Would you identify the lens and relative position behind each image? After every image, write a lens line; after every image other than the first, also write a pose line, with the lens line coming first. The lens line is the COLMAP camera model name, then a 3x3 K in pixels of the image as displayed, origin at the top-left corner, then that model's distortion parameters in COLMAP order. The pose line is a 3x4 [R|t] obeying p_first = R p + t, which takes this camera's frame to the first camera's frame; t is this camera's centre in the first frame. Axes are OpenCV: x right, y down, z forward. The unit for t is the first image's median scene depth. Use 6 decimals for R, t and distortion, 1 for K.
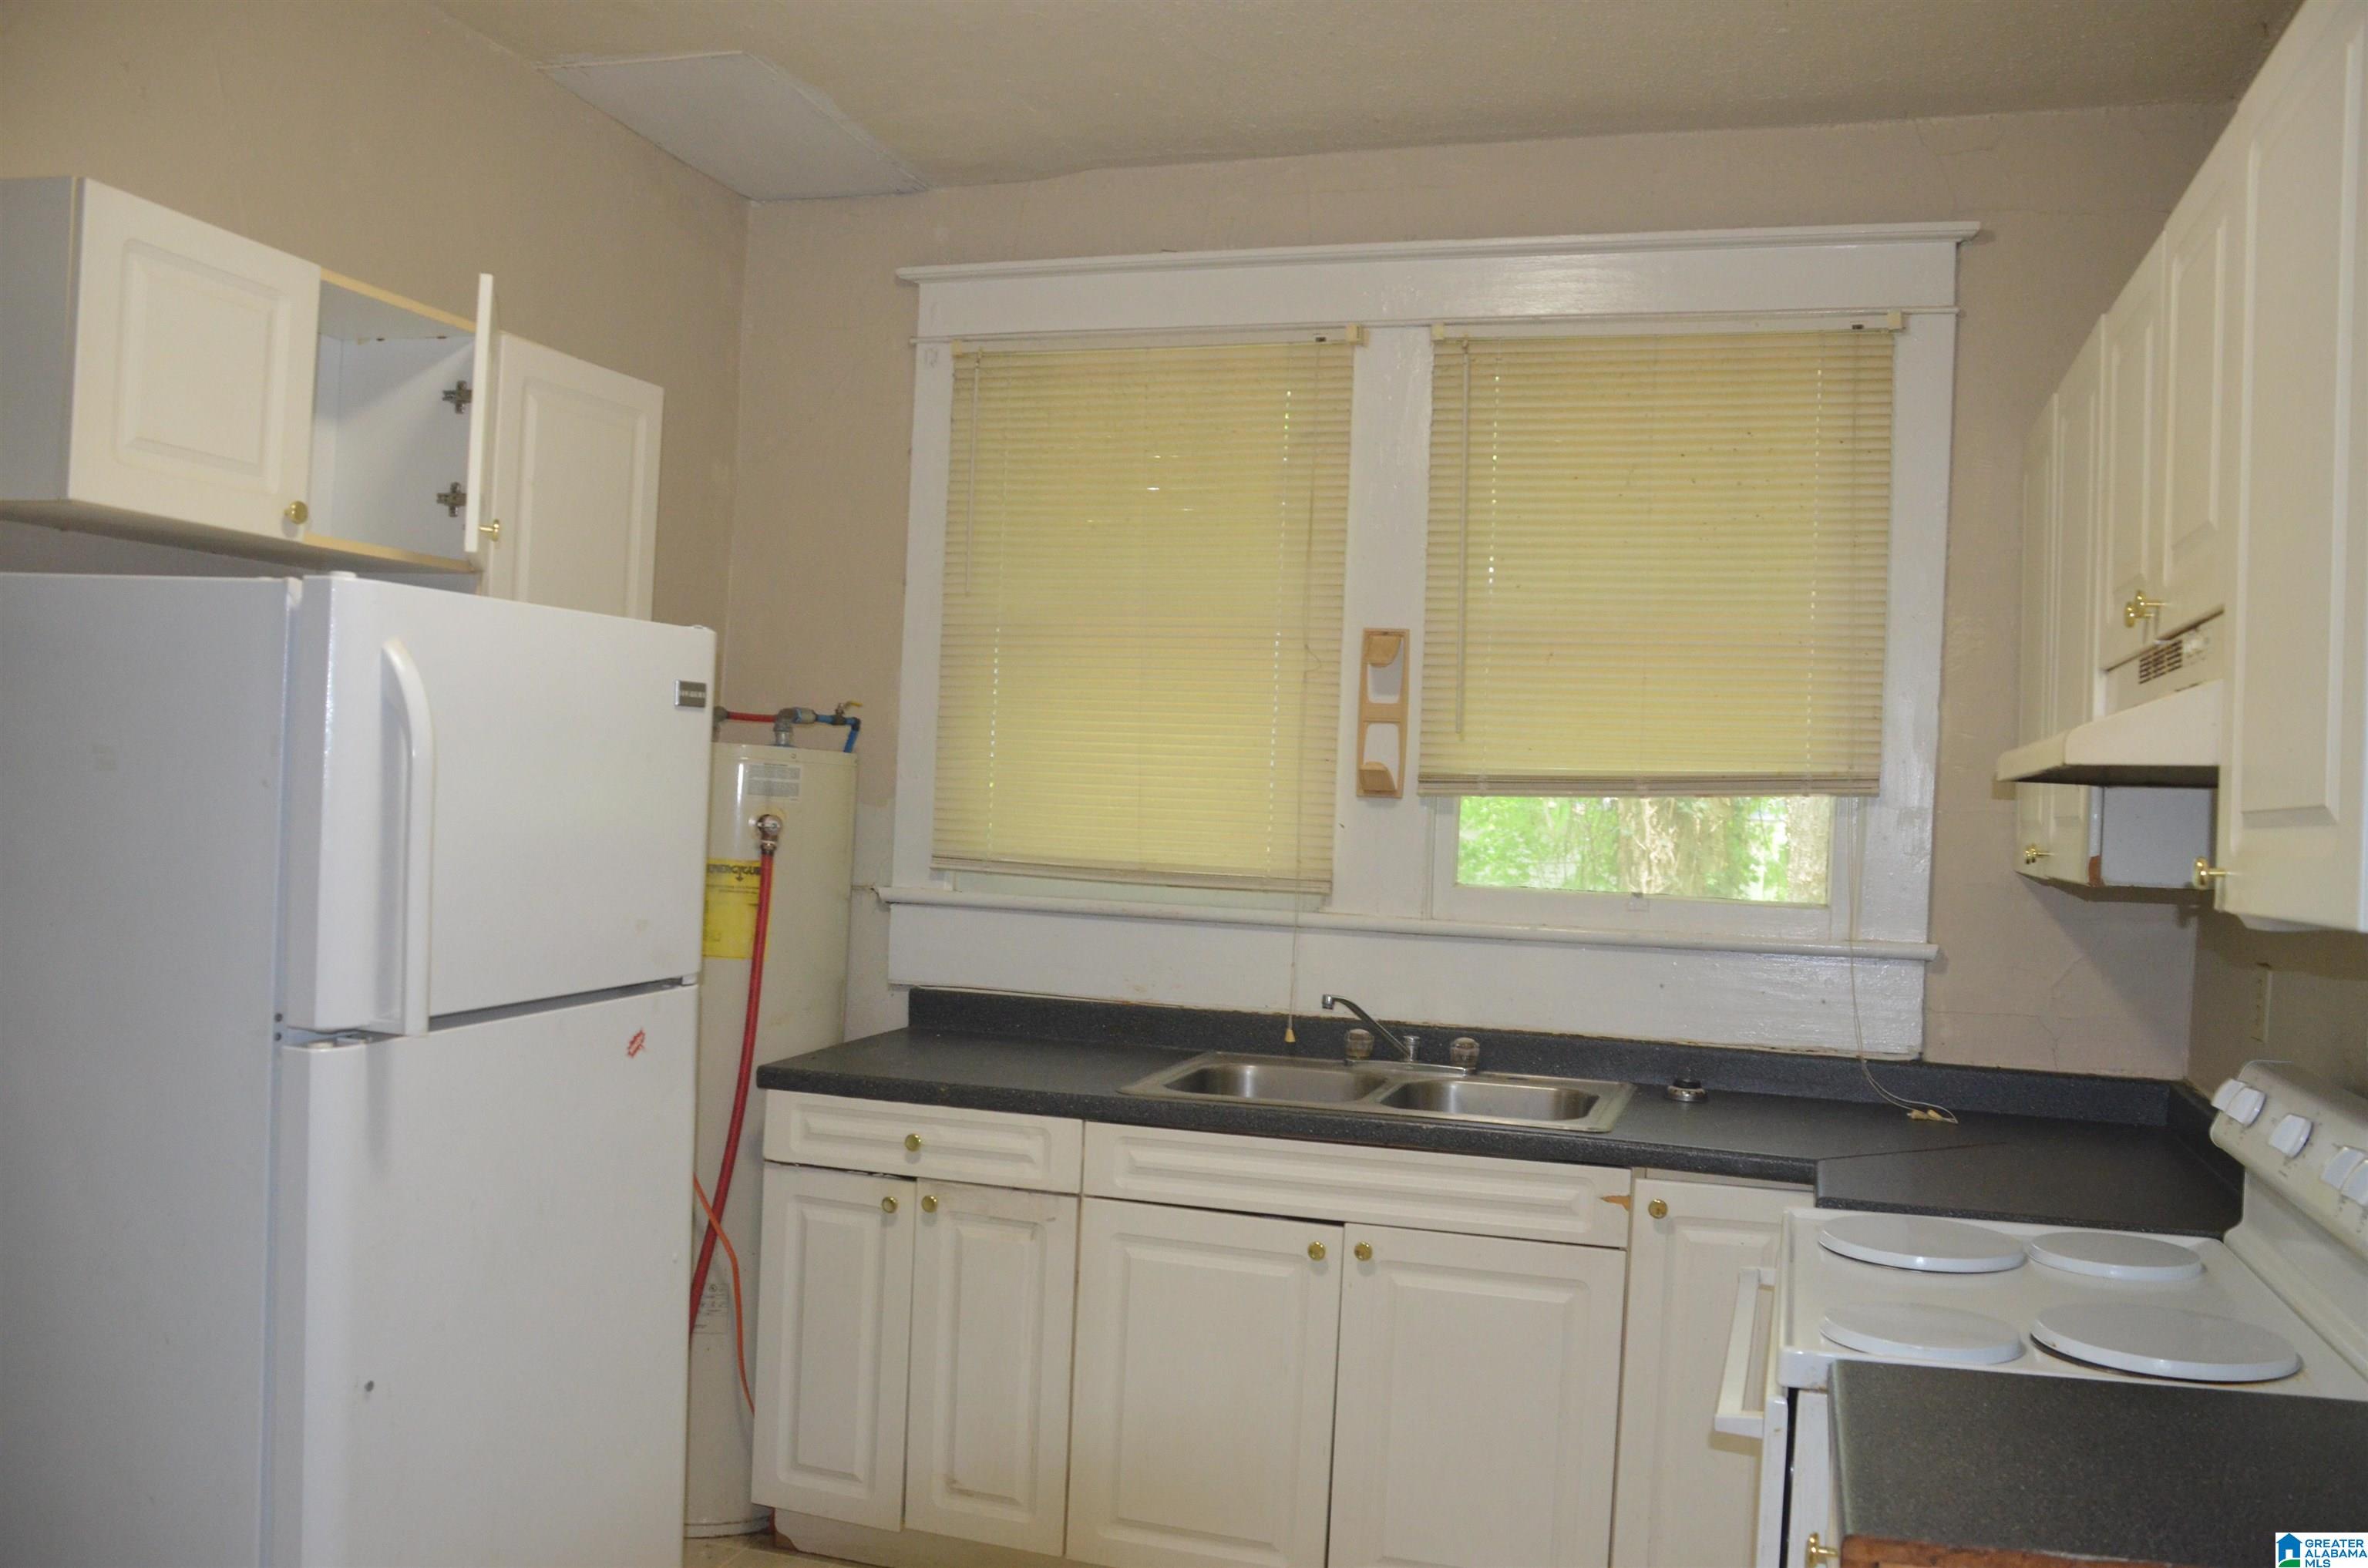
lens RADIAL K [[1948.4, 0, 1174.7], [0, 1948.4, 771.4], [0, 0, 1]] dist [-0.130875, 0.123516]
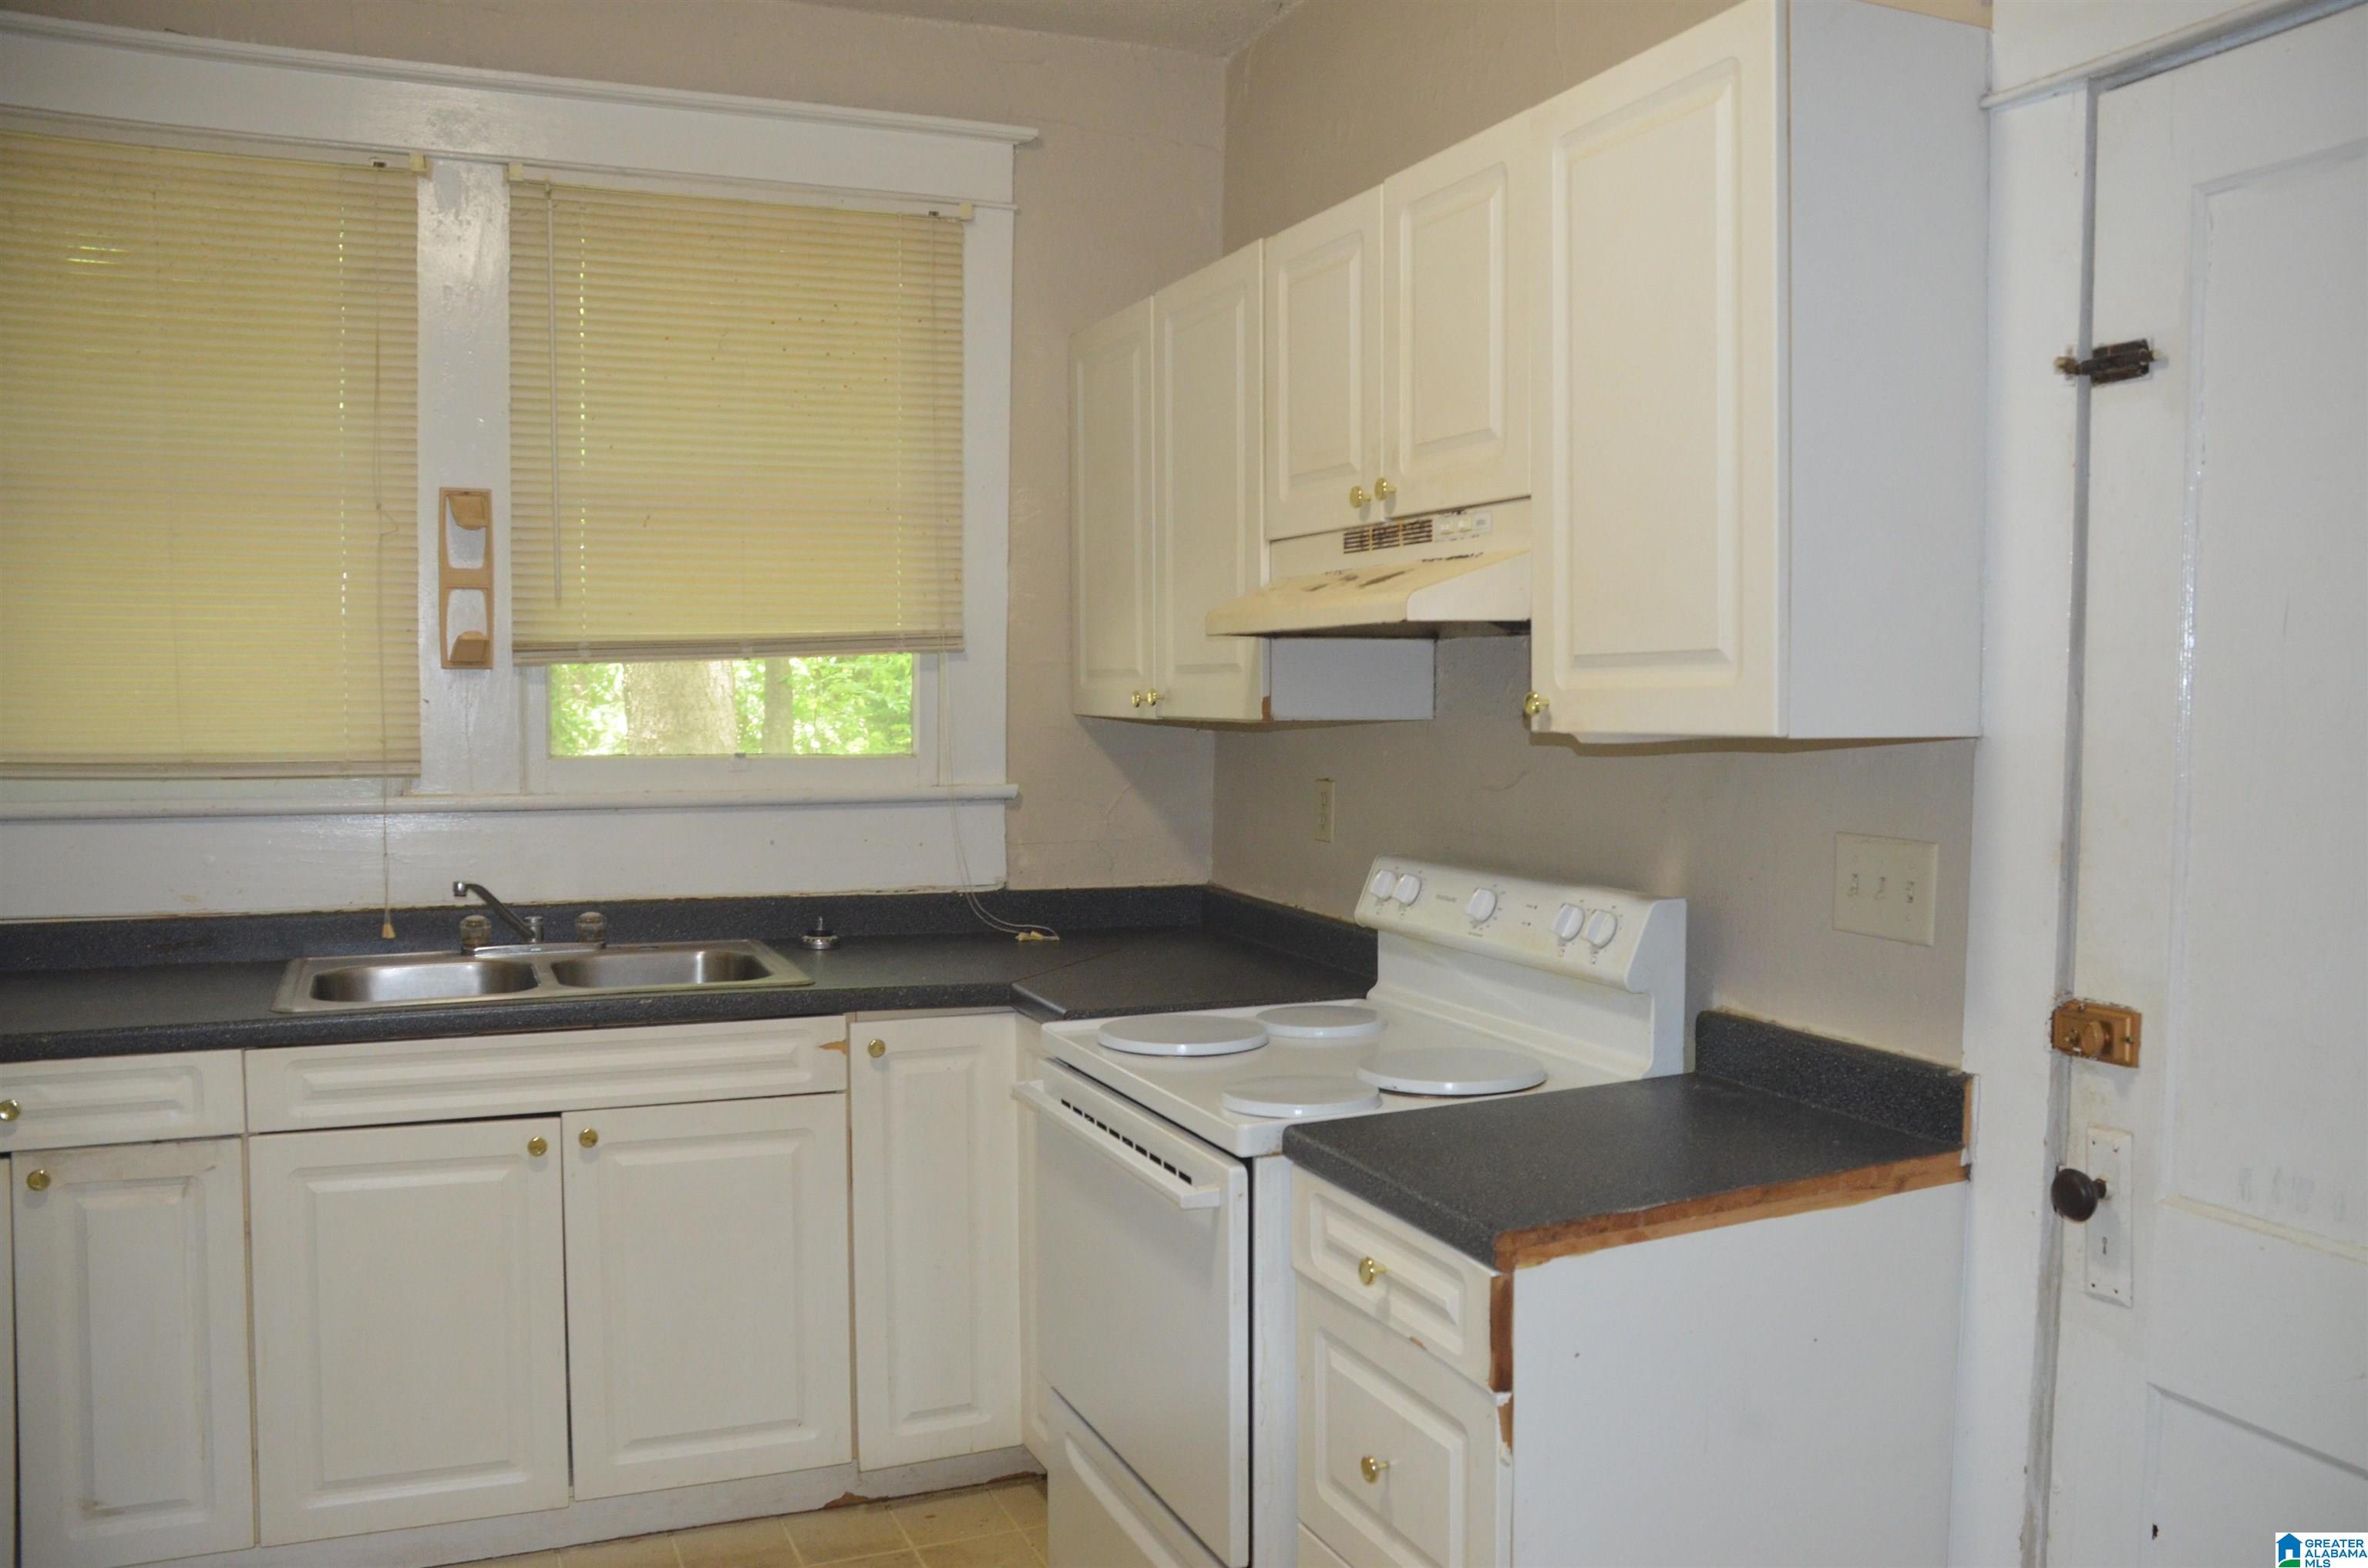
lens RADIAL K [[1948.4, 0, 1247.7], [0, 1948.4, 769.6], [0, 0, 1]] dist [-0.130875, 0.123516]
pose [[0.753535, -0.066202, 0.654066, -0.233905], [0.018452, 0.996655, 0.079619, -0.005151], [-0.657149, -0.047927, 0.752236, 0.060386]]
